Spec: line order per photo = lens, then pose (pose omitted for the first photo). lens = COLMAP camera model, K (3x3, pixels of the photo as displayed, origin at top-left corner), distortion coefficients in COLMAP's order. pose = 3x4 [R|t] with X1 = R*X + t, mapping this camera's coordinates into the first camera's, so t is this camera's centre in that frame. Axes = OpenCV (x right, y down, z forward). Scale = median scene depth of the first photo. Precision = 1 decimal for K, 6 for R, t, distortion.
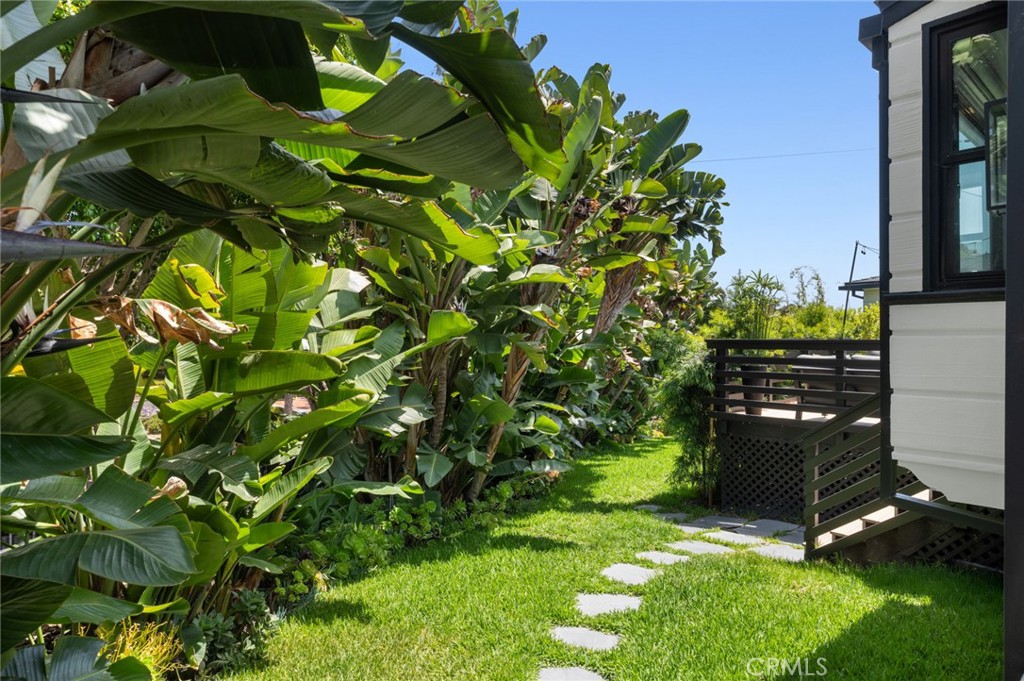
lens RADIAL K [[615.2, 0, 510.9], [0, 615.2, 337.4], [0, 0, 1]] dist [-0.002458, -0.000104]
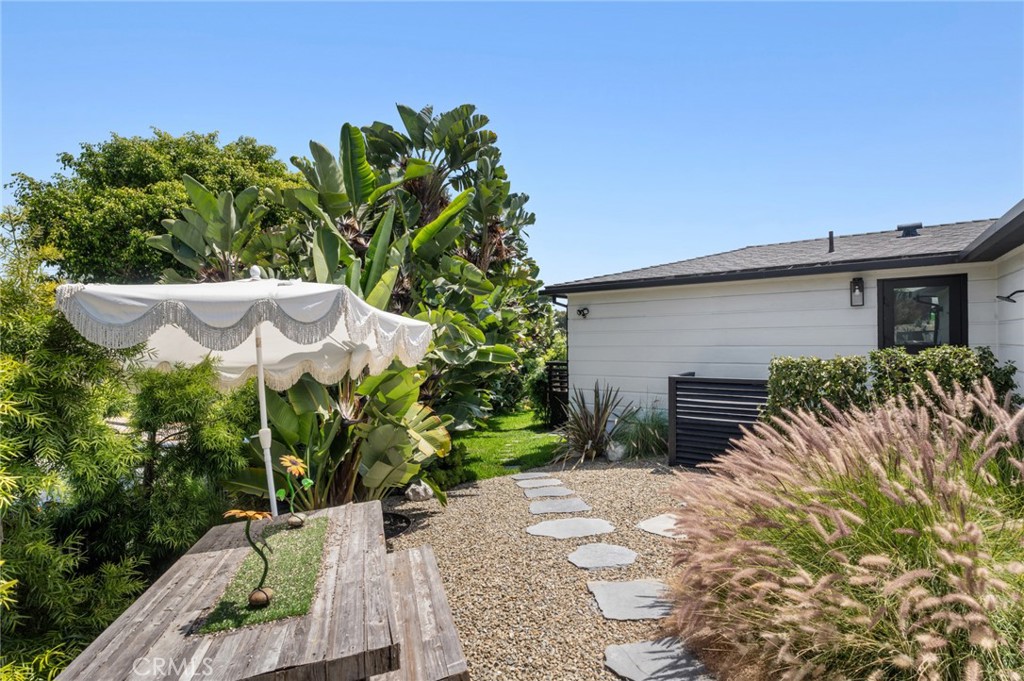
lens RADIAL K [[472.2, 0, 512.0], [0, 472.2, 341.8], [0, 0, 1]] dist [-0.000196, -0.000014]
pose [[0.979167, -0.007718, 0.202911, -0.157988], [0.008611, 0.999957, -0.003519, -0.055949], [-0.202875, 0.005193, 0.979191, -0.658043]]
